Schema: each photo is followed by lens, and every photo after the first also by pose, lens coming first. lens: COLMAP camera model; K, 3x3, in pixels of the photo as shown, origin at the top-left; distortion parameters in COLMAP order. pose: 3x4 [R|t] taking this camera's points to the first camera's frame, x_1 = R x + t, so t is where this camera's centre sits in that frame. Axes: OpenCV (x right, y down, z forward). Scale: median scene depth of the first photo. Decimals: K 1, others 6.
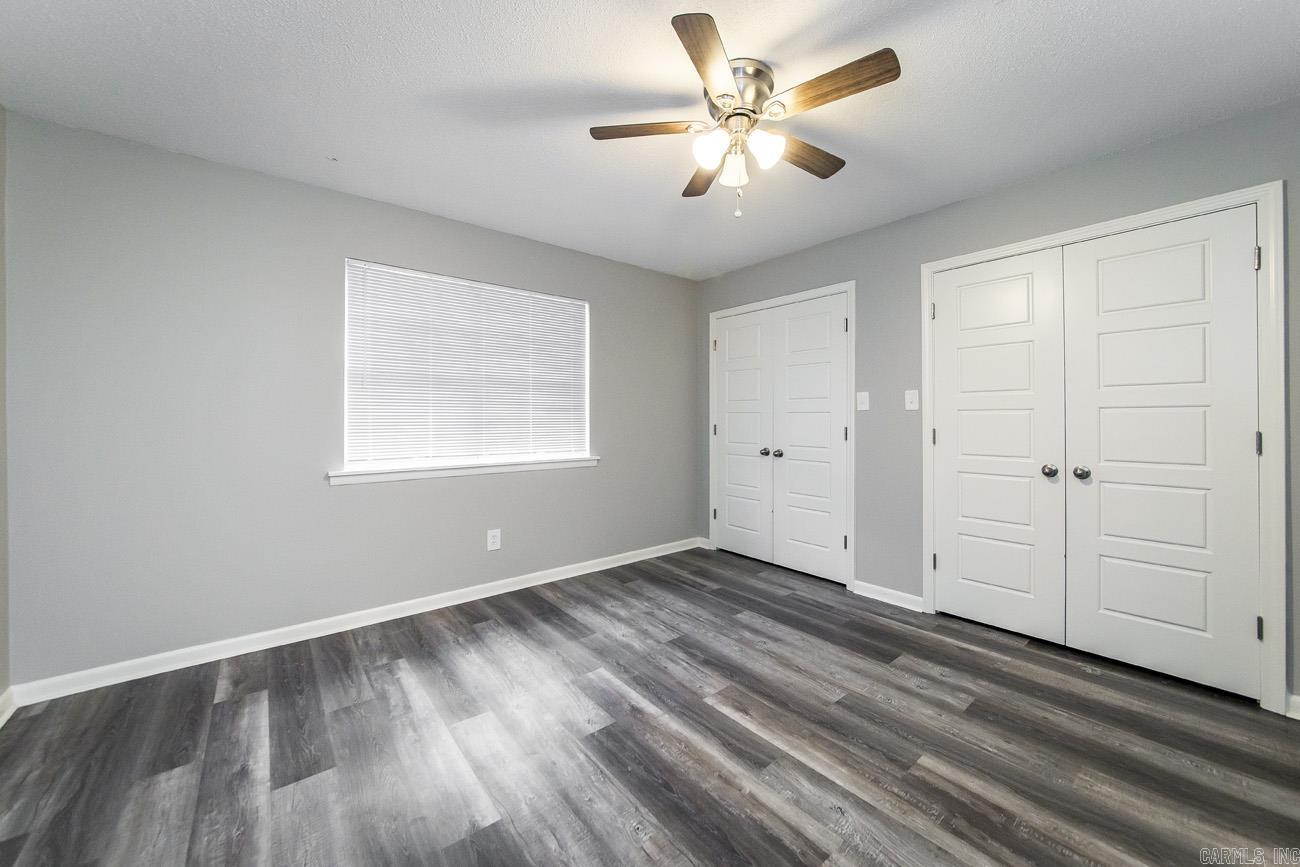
lens RADIAL K [[472.1, 0, 658.5], [0, 472.1, 428.5], [0, 0, 1]] dist [-0.006440, -0.000094]
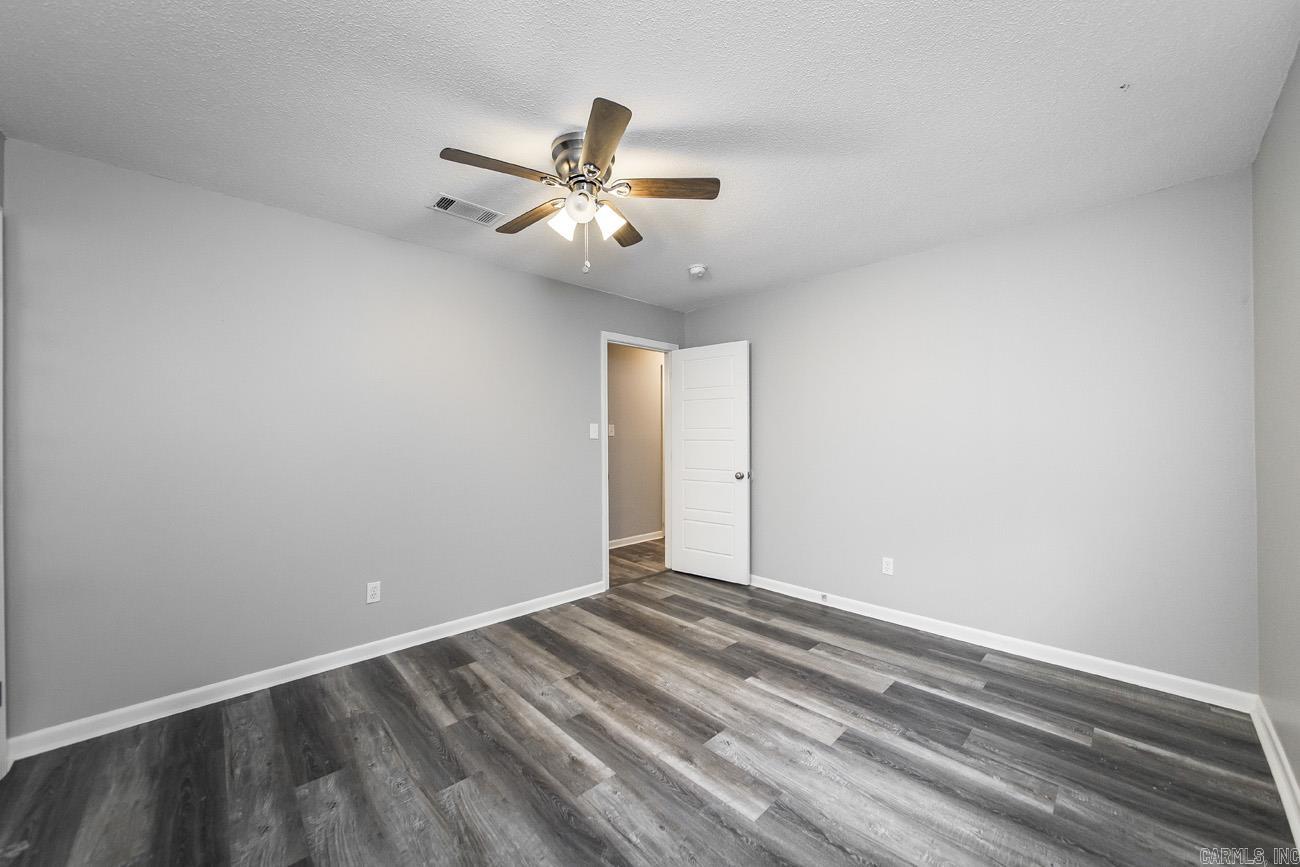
lens RADIAL K [[472.1, 0, 658.5], [0, 472.1, 428.5], [0, 0, 1]] dist [-0.006440, -0.000094]
pose [[-0.996992, 0.007875, -0.077098, 0.081480], [0.007632, 0.999965, 0.003444, -0.082399], [0.077123, 0.002845, -0.997018, 2.011863]]
